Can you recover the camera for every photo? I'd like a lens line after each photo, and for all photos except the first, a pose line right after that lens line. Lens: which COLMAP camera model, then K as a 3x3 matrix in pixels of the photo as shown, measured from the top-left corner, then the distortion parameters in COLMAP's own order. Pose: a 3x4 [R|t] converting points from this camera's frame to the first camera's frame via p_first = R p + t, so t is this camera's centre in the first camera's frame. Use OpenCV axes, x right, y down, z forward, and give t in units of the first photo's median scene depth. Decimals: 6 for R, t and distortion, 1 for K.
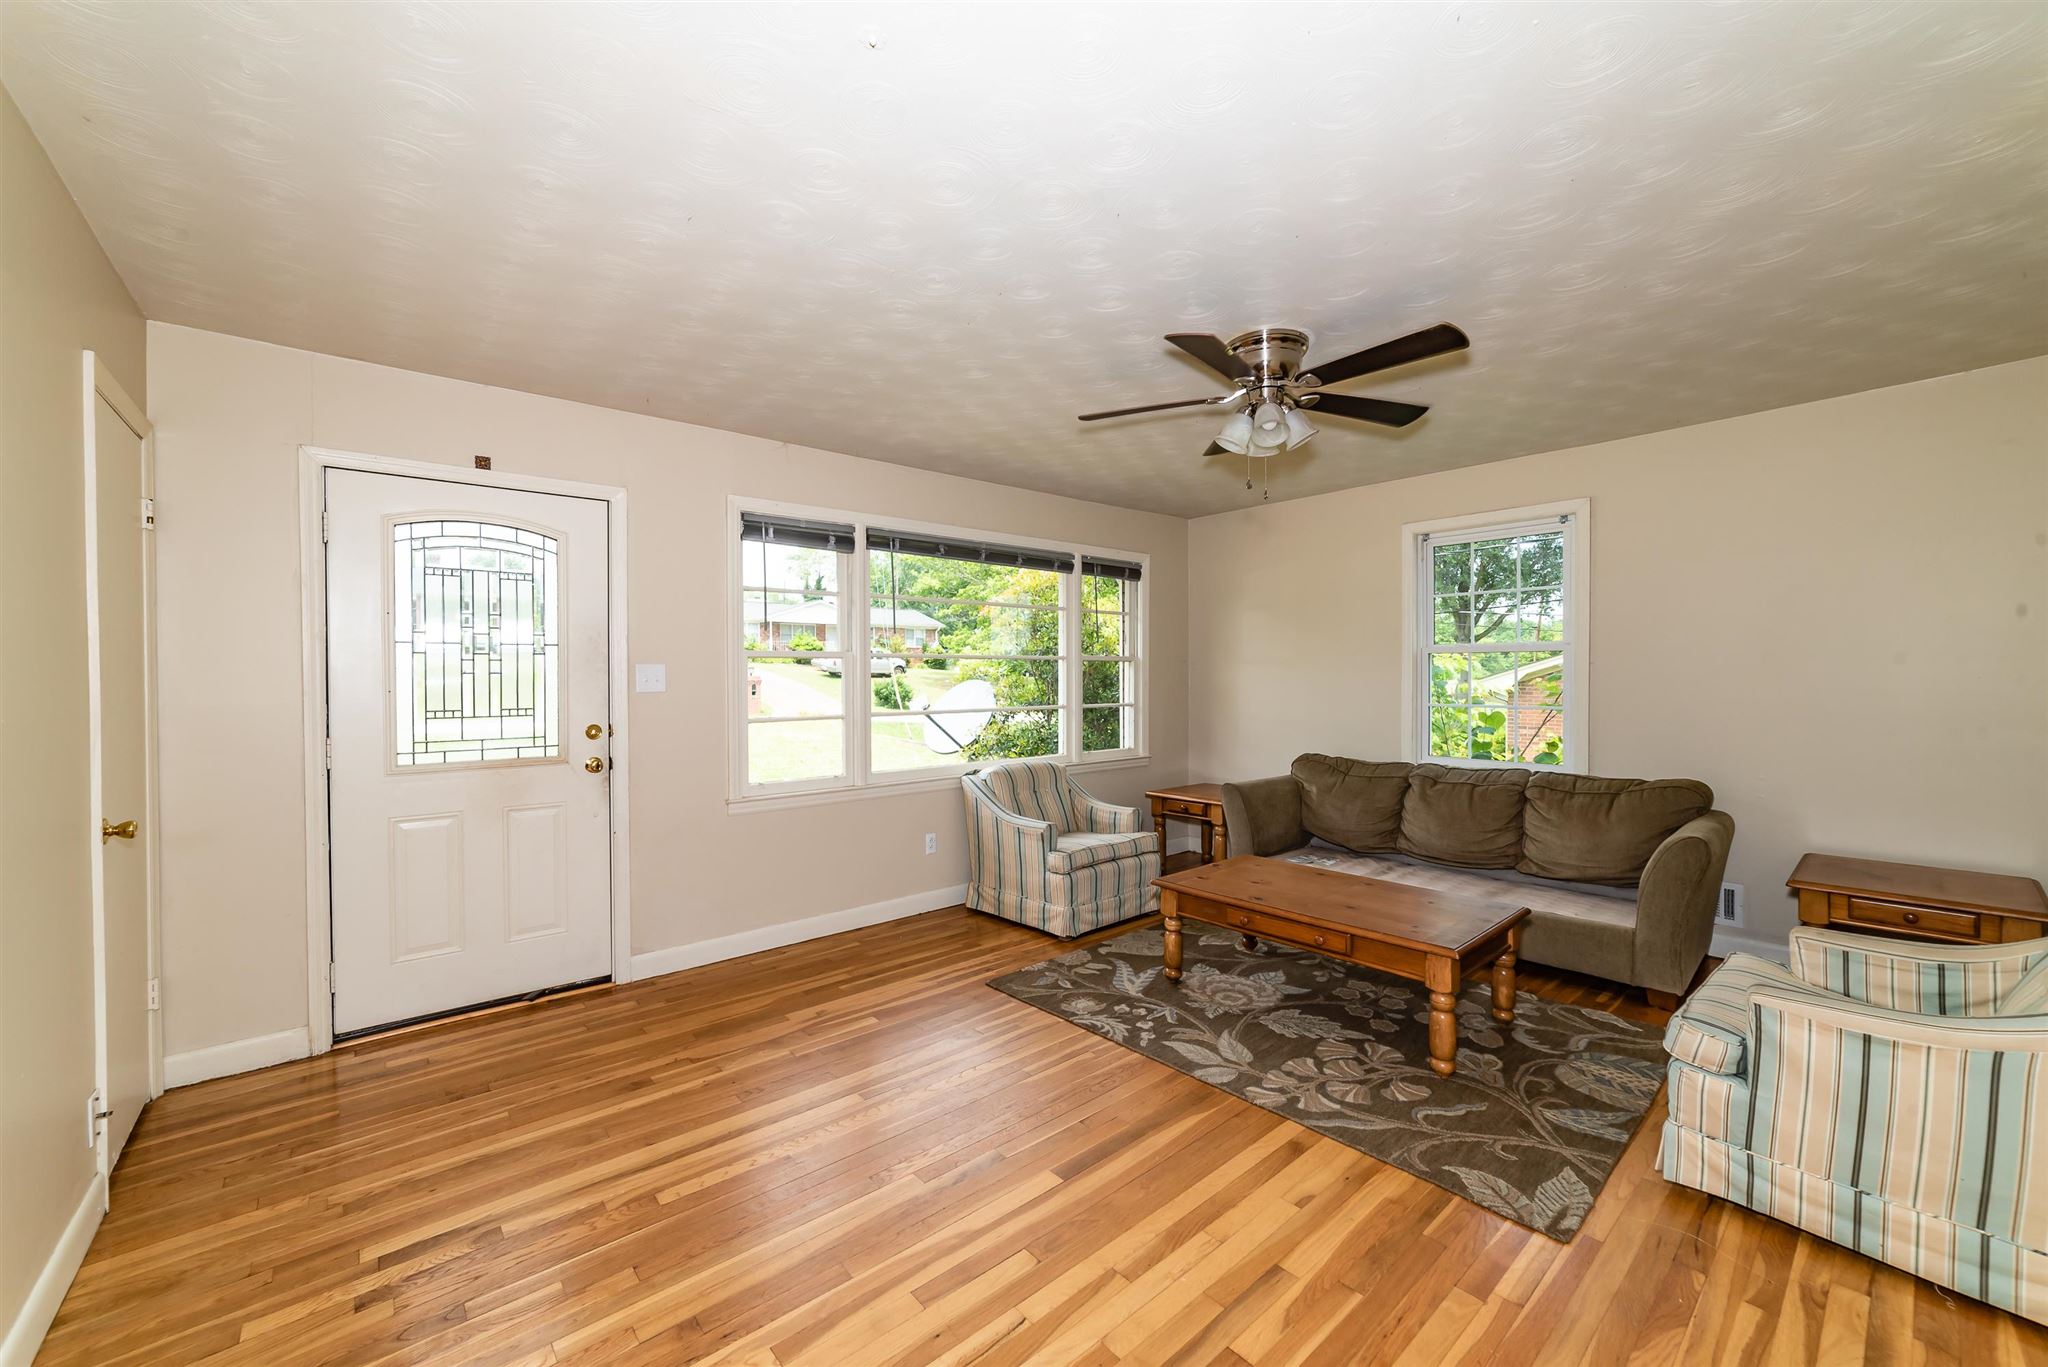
lens RADIAL K [[800.1, 0, 1017.4], [0, 800.1, 681.8], [0, 0, 1]] dist [-0.003588, 0.000361]
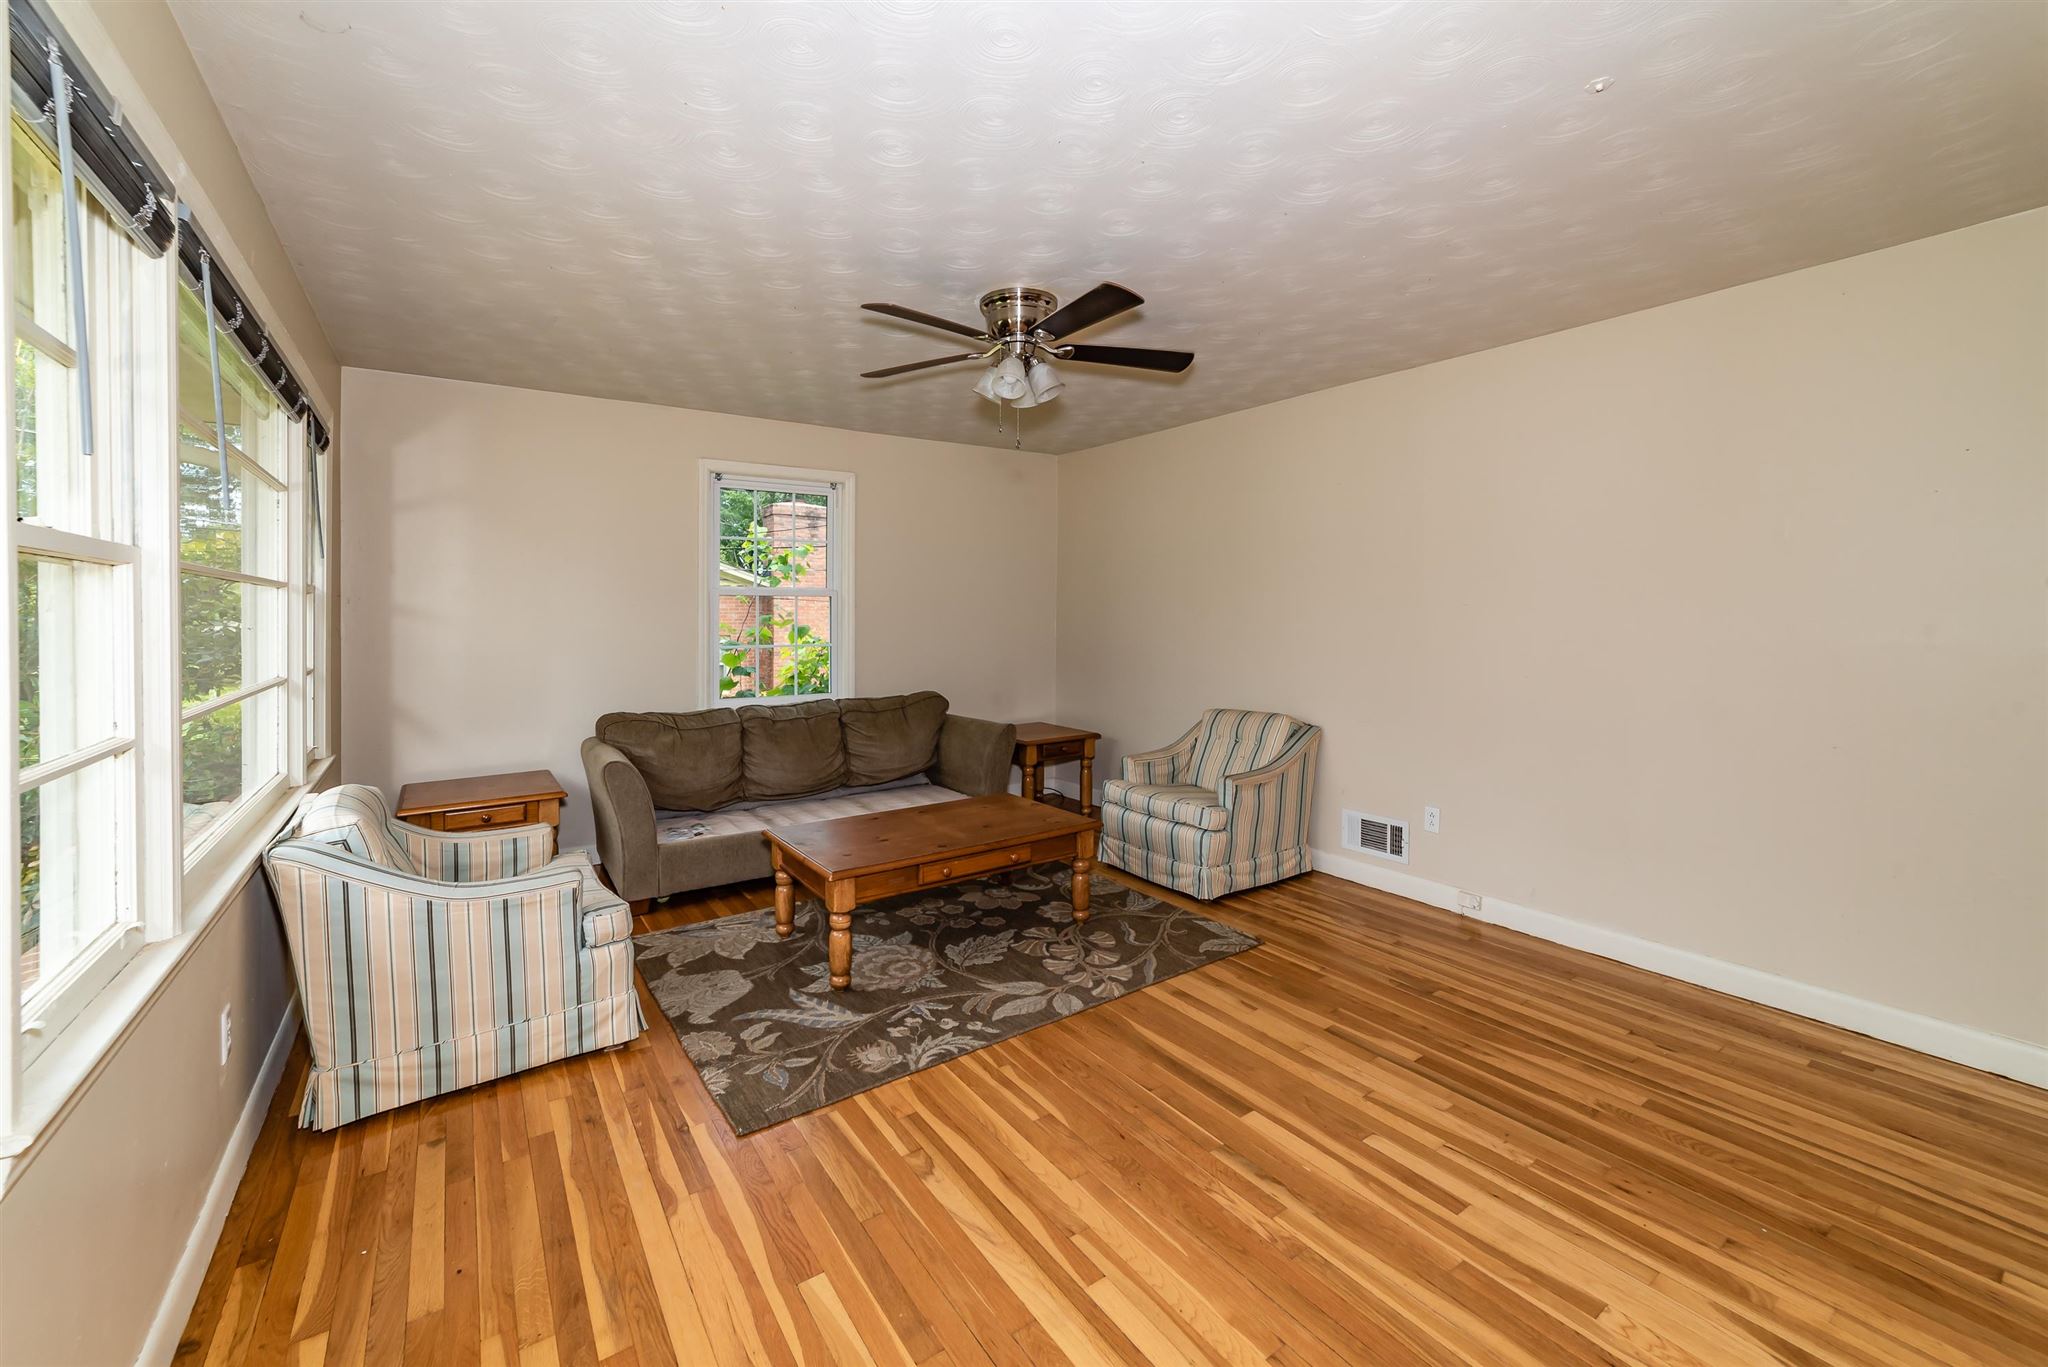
lens RADIAL K [[822.3, 0, 1020.4], [0, 822.3, 621.9], [0, 0, 1]] dist [-0.023445, 0.006476]
pose [[0.096665, -0.001253, 0.995316, -0.707642], [0.008605, 0.999963, 0.000423, 0.000055], [-0.995280, 0.008524, 0.096672, 0.841896]]
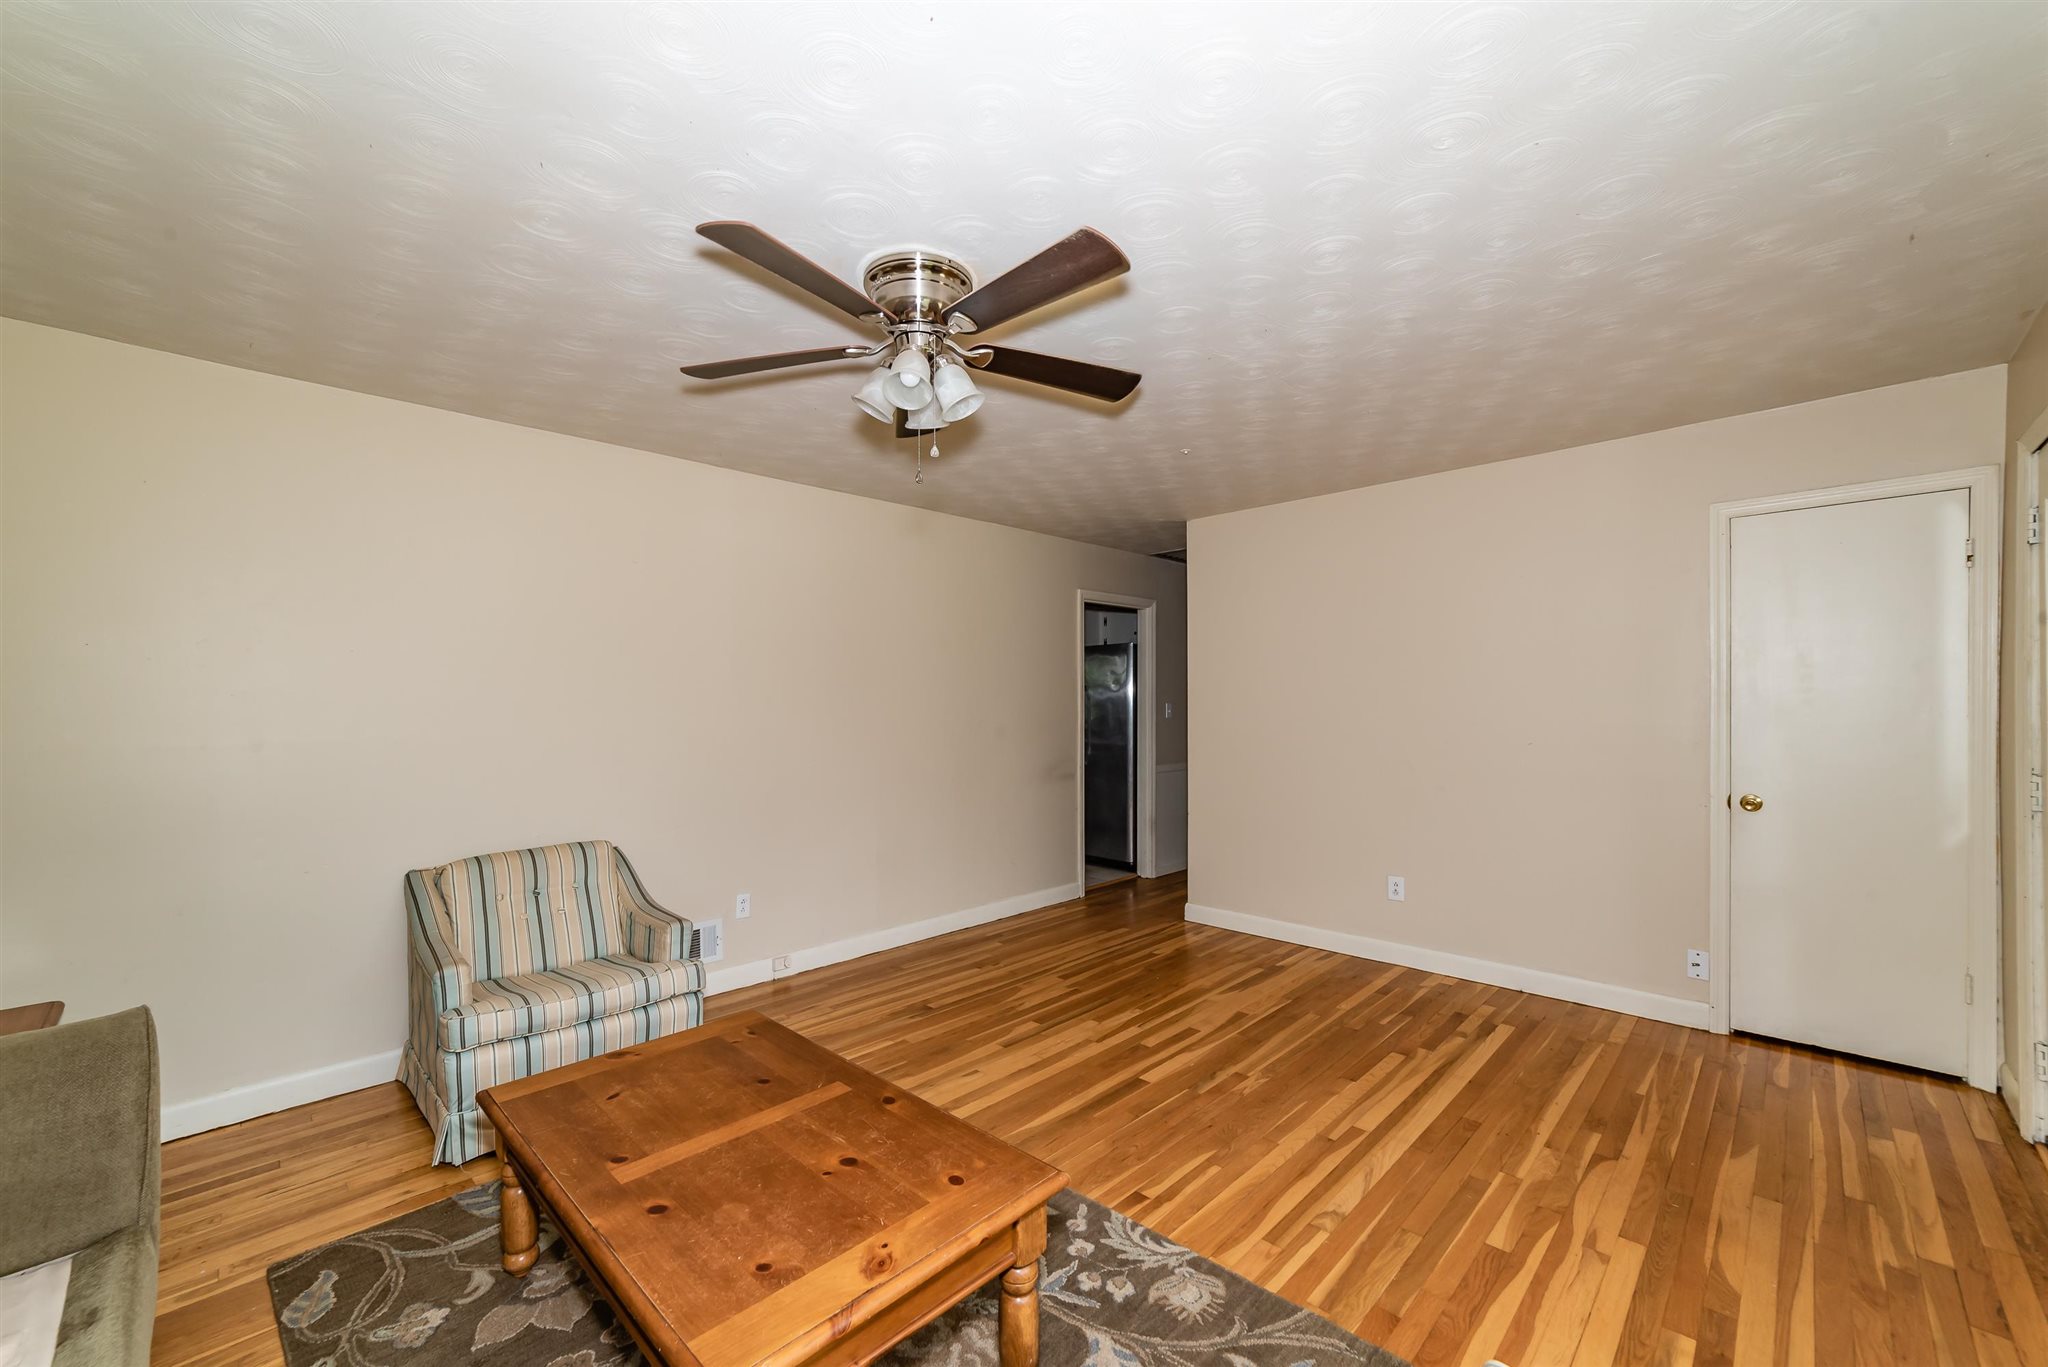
lens RADIAL K [[808.8, 0, 1029.8], [0, 808.8, 715.3], [0, 0, 1]] dist [0.015436, 0.000199]
pose [[-0.994792, 0.011253, -0.101301, 0.265646], [0.008622, 0.999615, 0.026367, -0.024167], [0.101558, 0.025356, -0.994506, 1.659599]]
